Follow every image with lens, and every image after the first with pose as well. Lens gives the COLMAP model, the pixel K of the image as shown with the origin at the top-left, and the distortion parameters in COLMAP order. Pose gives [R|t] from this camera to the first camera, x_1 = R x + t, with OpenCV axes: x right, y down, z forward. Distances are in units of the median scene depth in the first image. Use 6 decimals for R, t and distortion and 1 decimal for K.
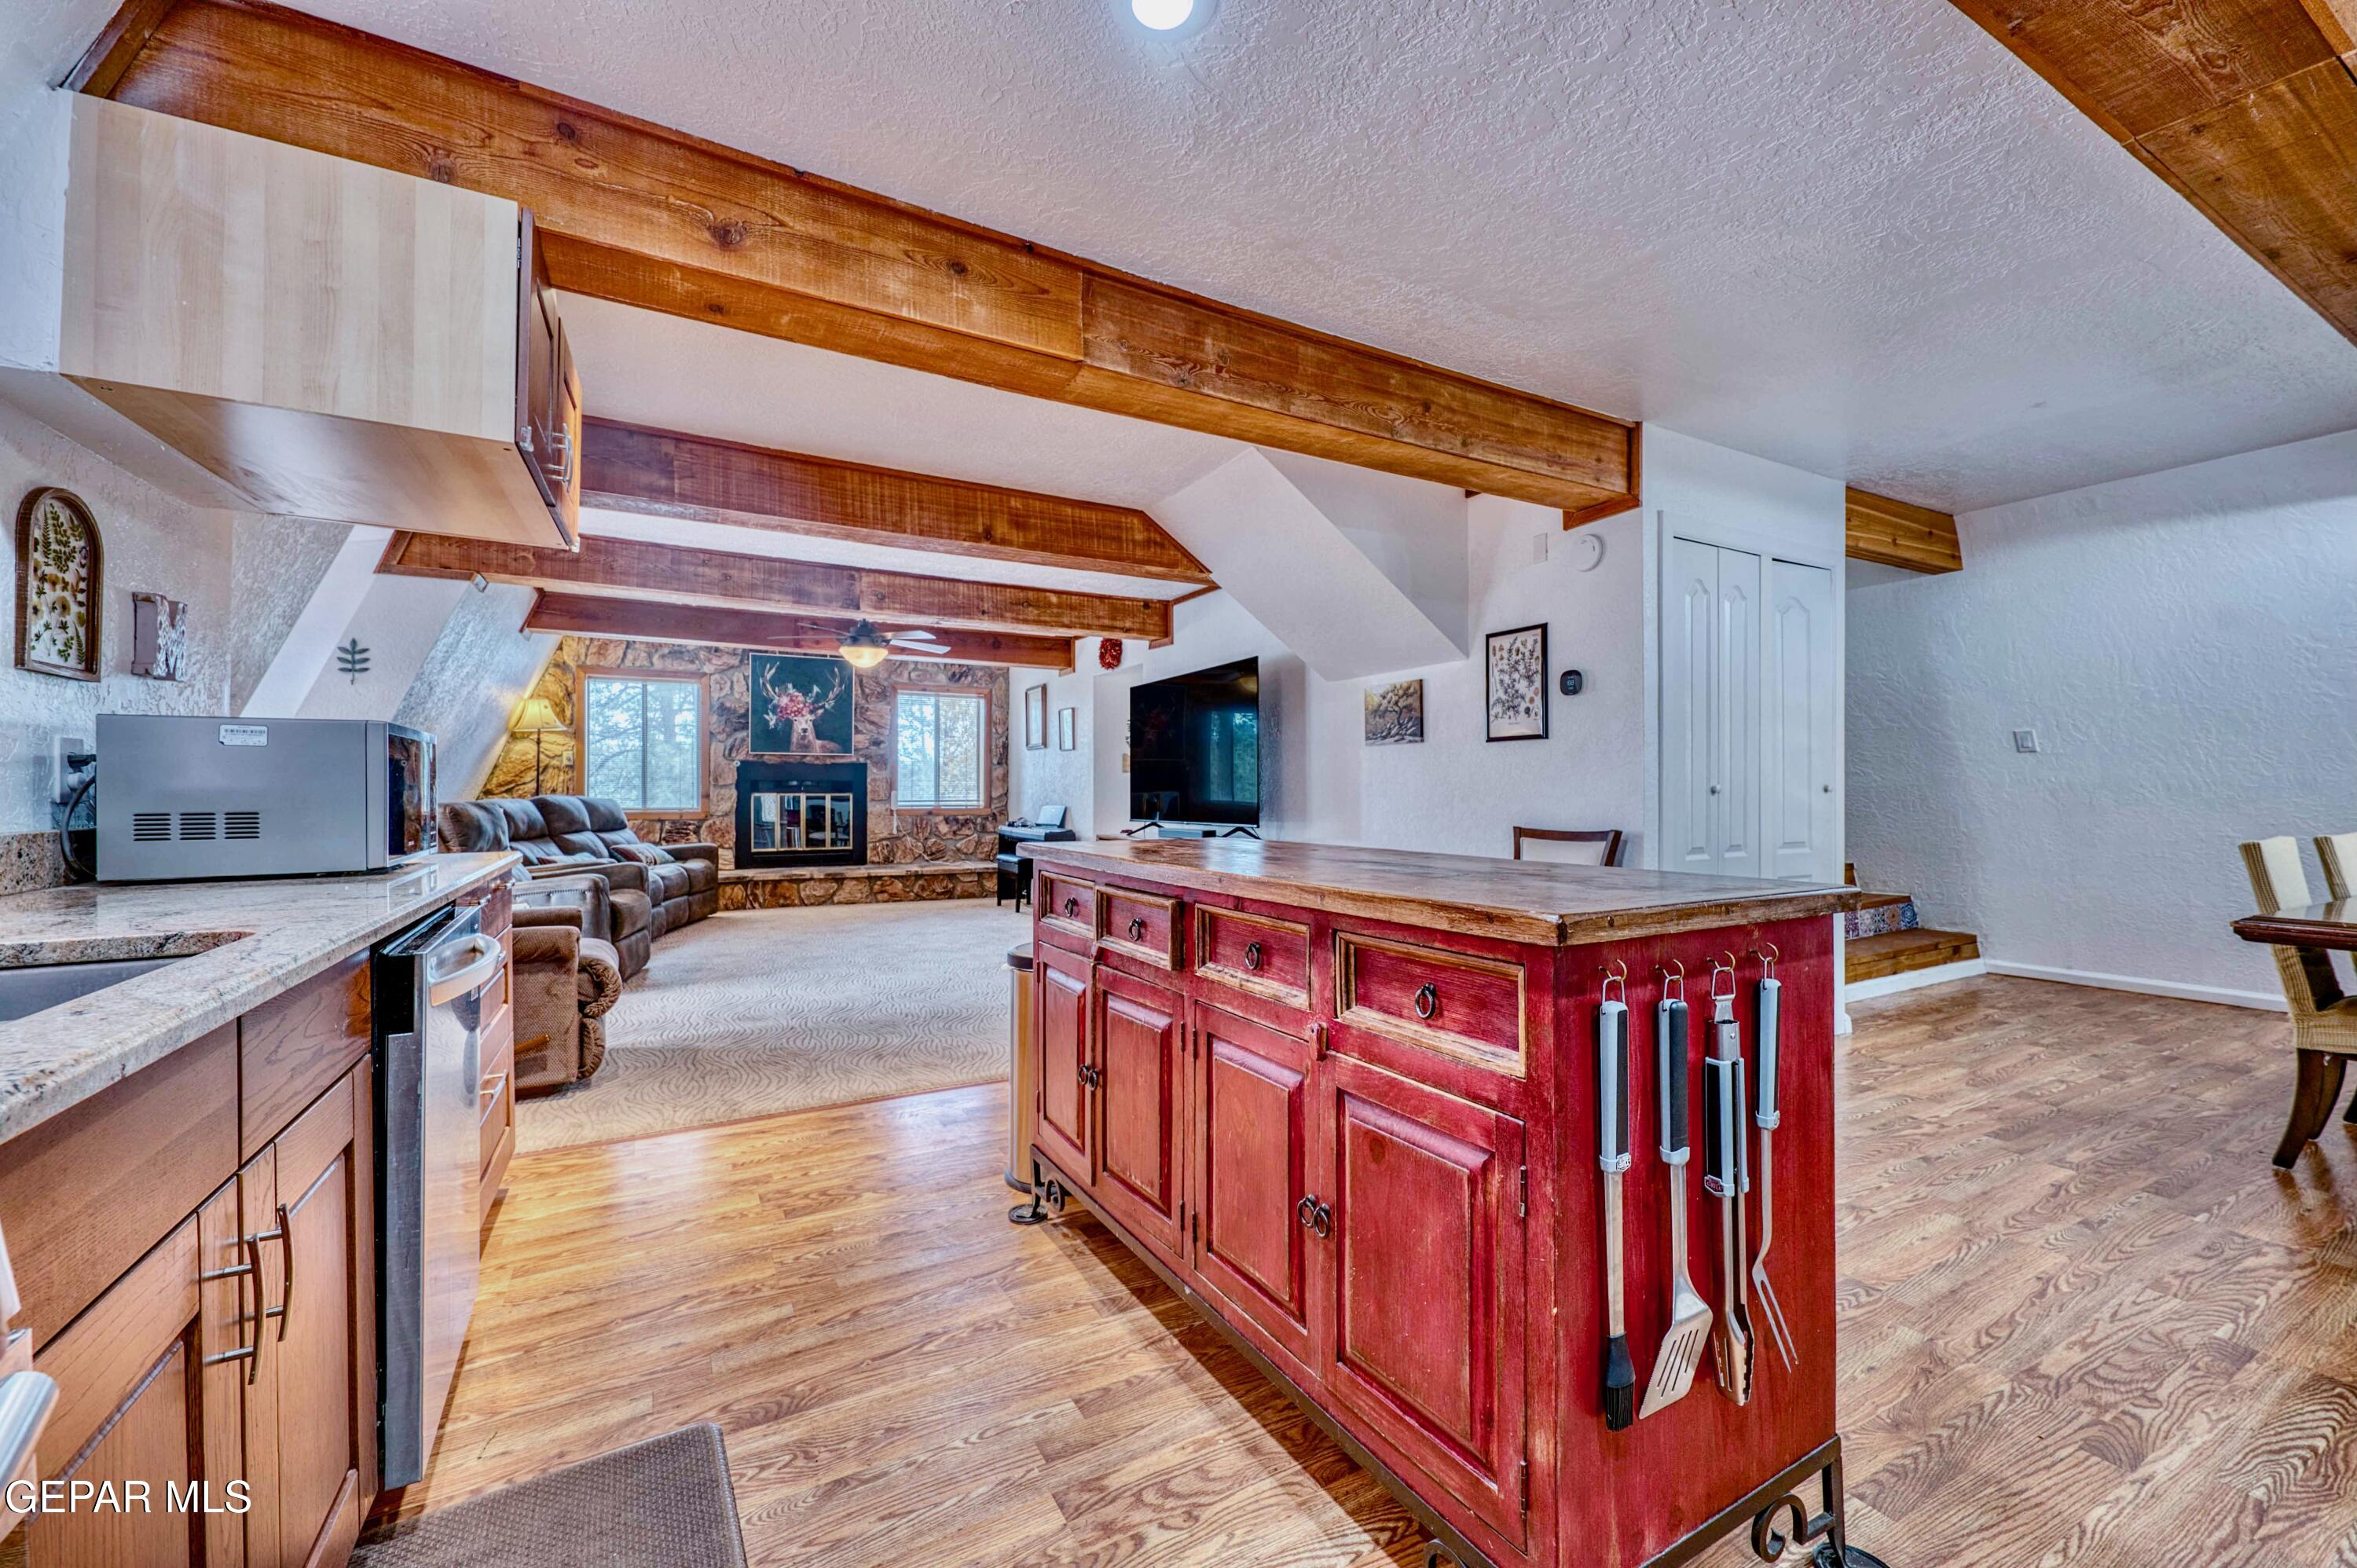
lens RADIAL K [[923.1, 0, 1176.8], [0, 923.1, 789.2], [0, 0, 1]] dist [-0.001115, 0.000061]
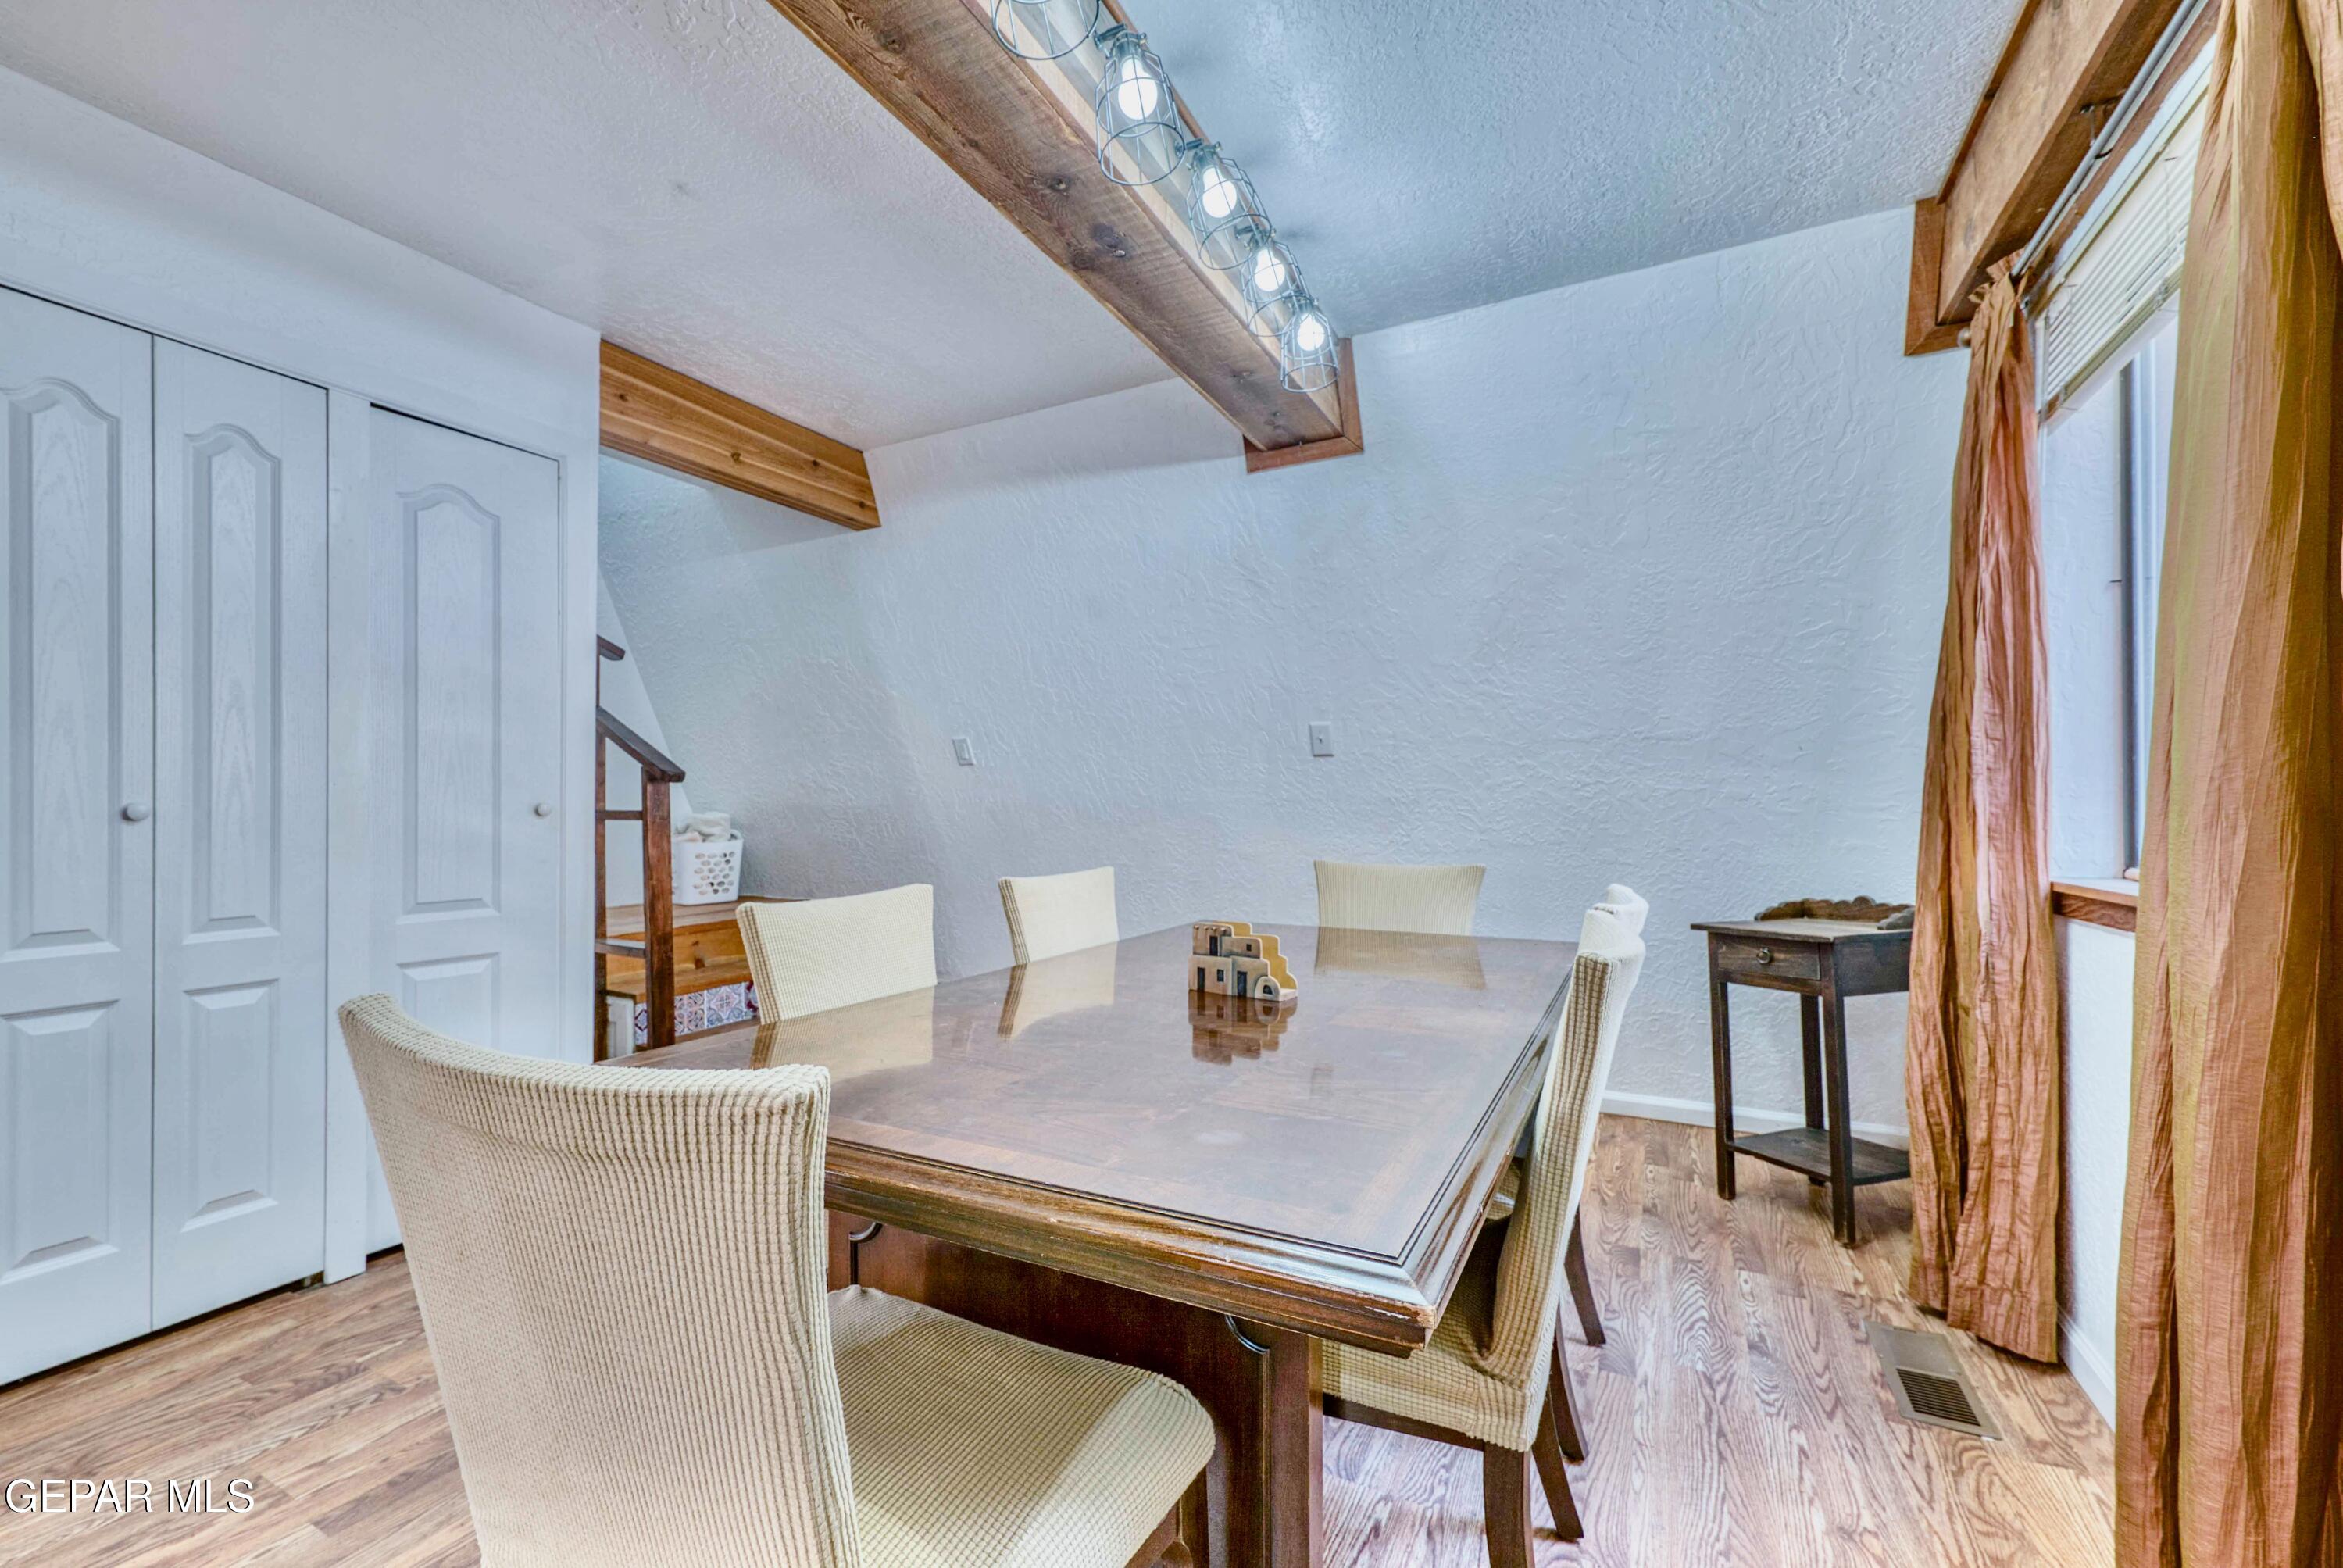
lens RADIAL K [[961.9, 0, 1151.2], [0, 961.9, 801.8], [0, 0, 1]] dist [0.004514, -0.000157]
pose [[0.841443, 0.006191, 0.540311, 0.740357], [-0.002892, 0.999972, -0.006953, -0.003279], [-0.540338, 0.004288, 0.841437, 0.247108]]
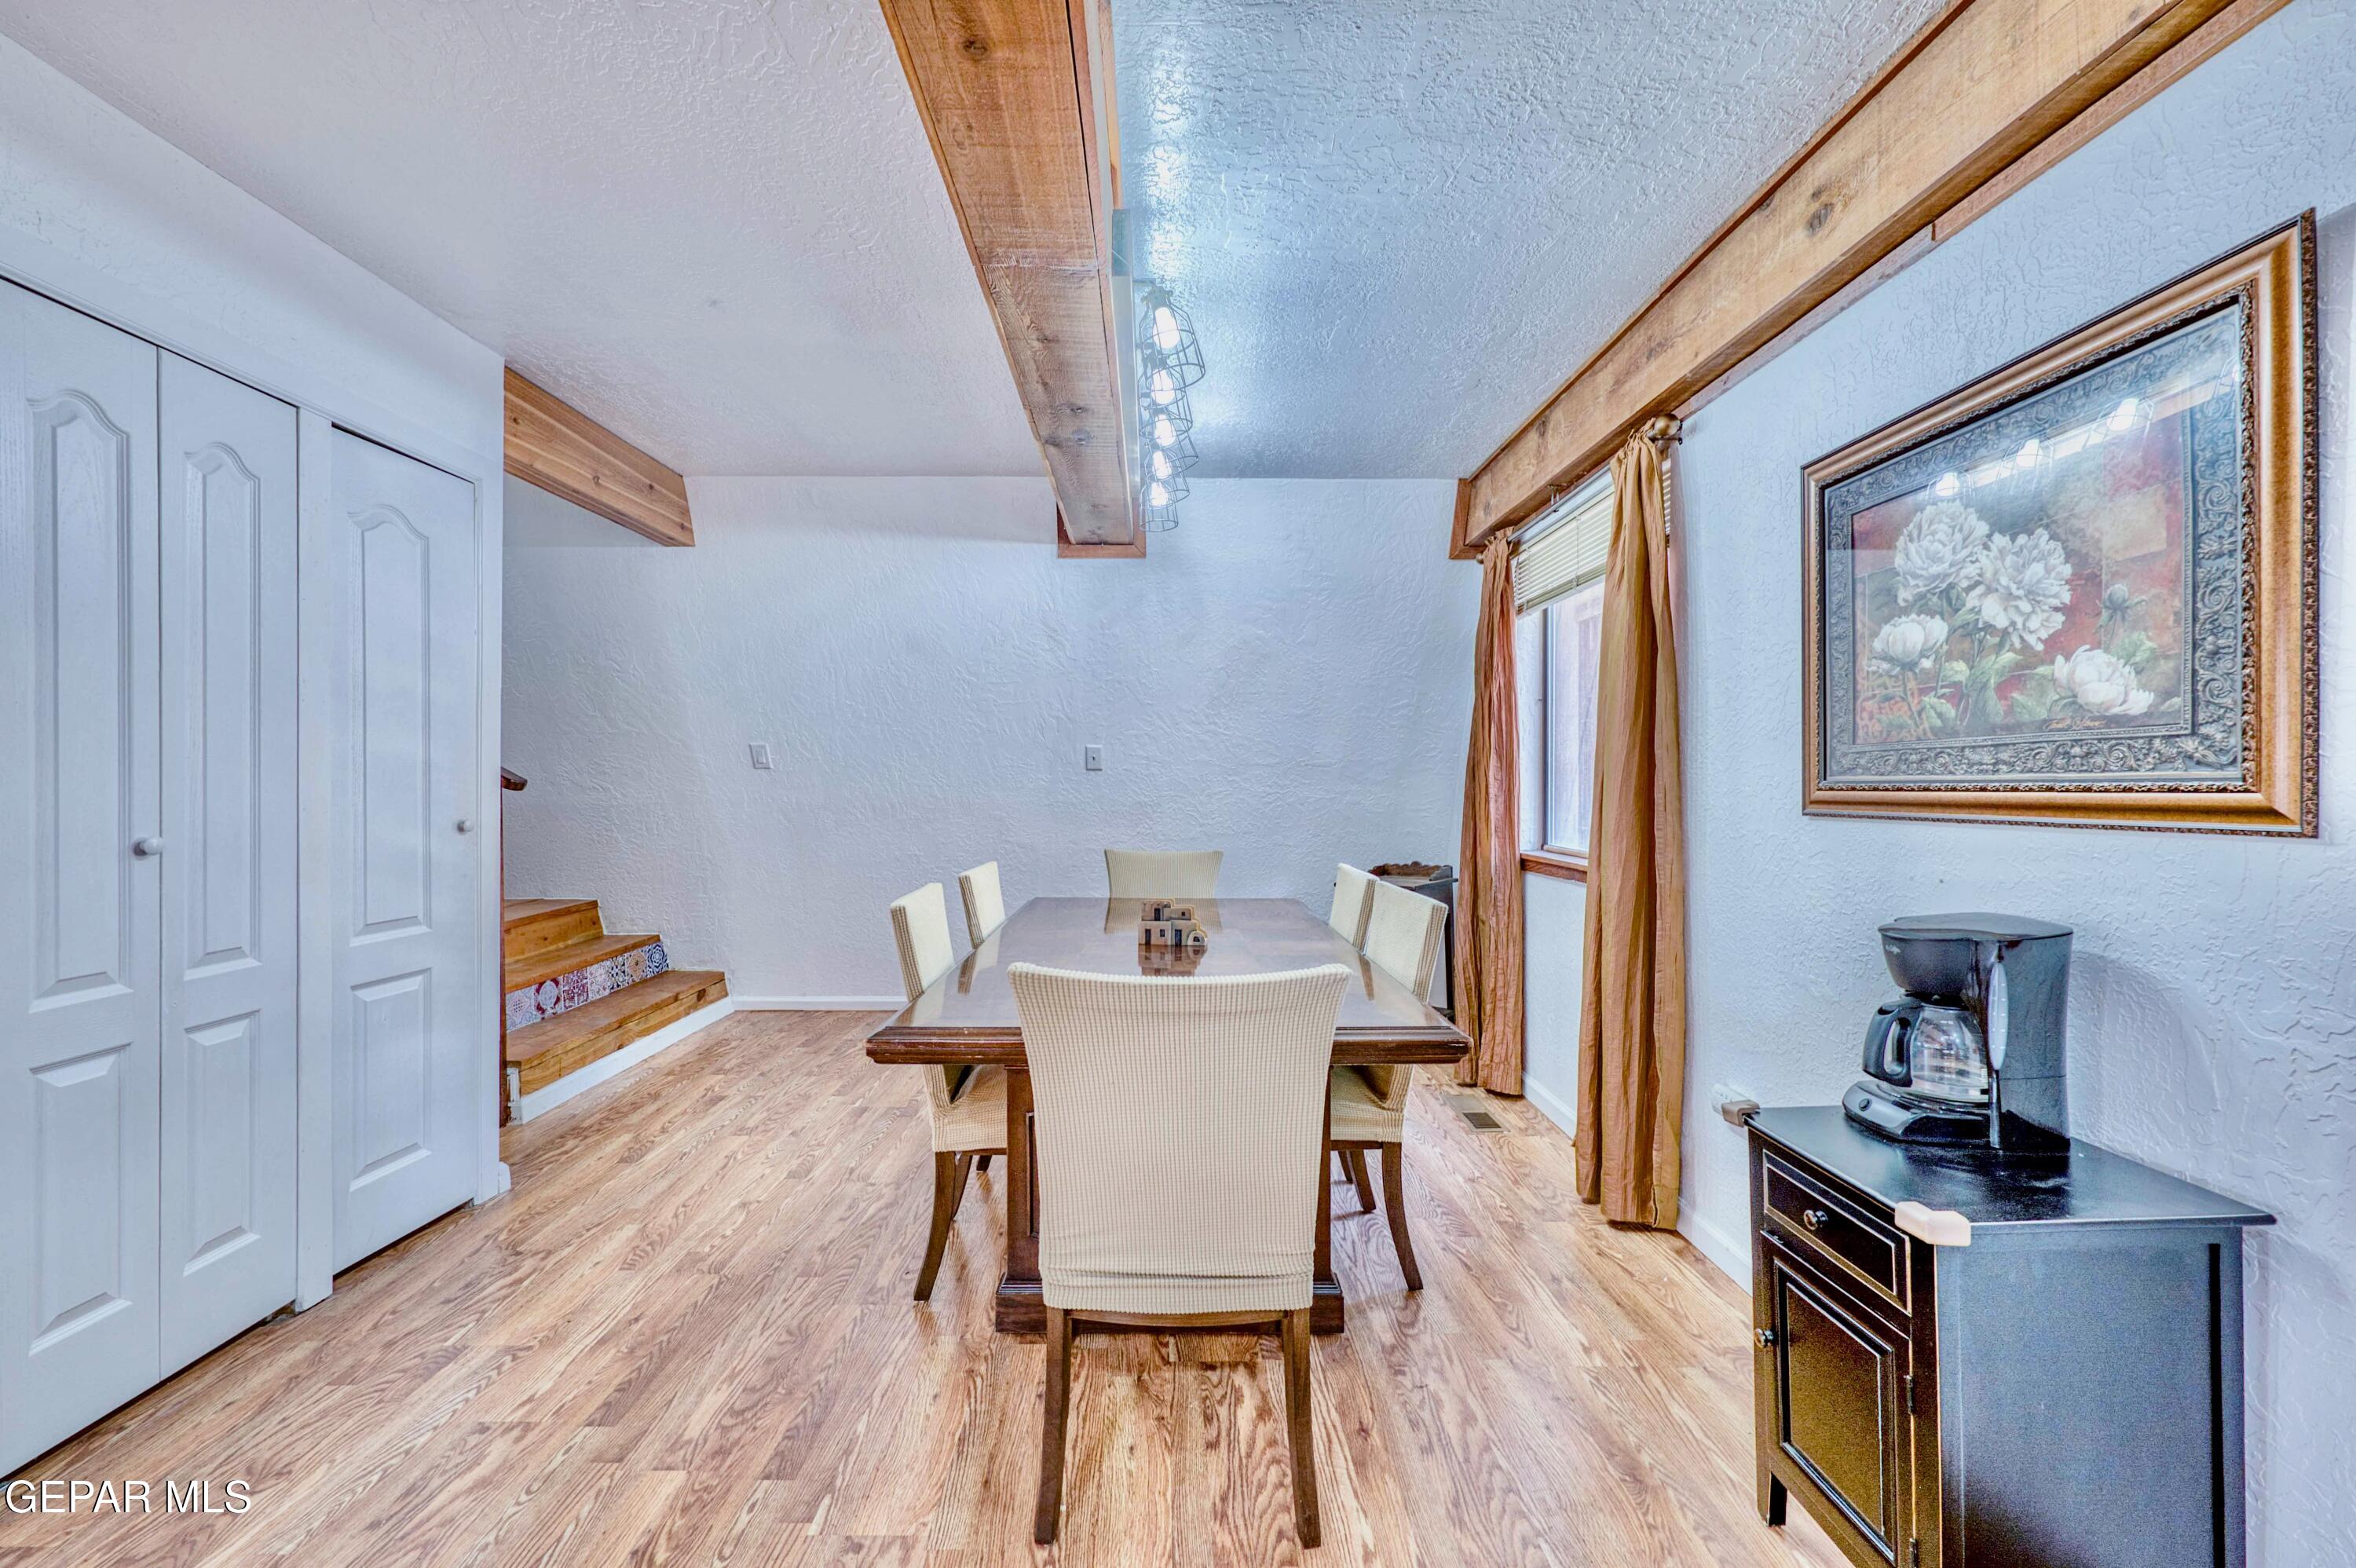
lens RADIAL K [[922.7, 0, 1164.4], [0, 922.7, 784.9], [0, 0, 1]] dist [-0.001115, 0.000061]
pose [[0.473666, 0.001880, 0.880703, 0.396949], [-0.008135, 0.999964, 0.002240, -0.036510], [-0.880667, -0.008226, 0.473664, 0.291344]]
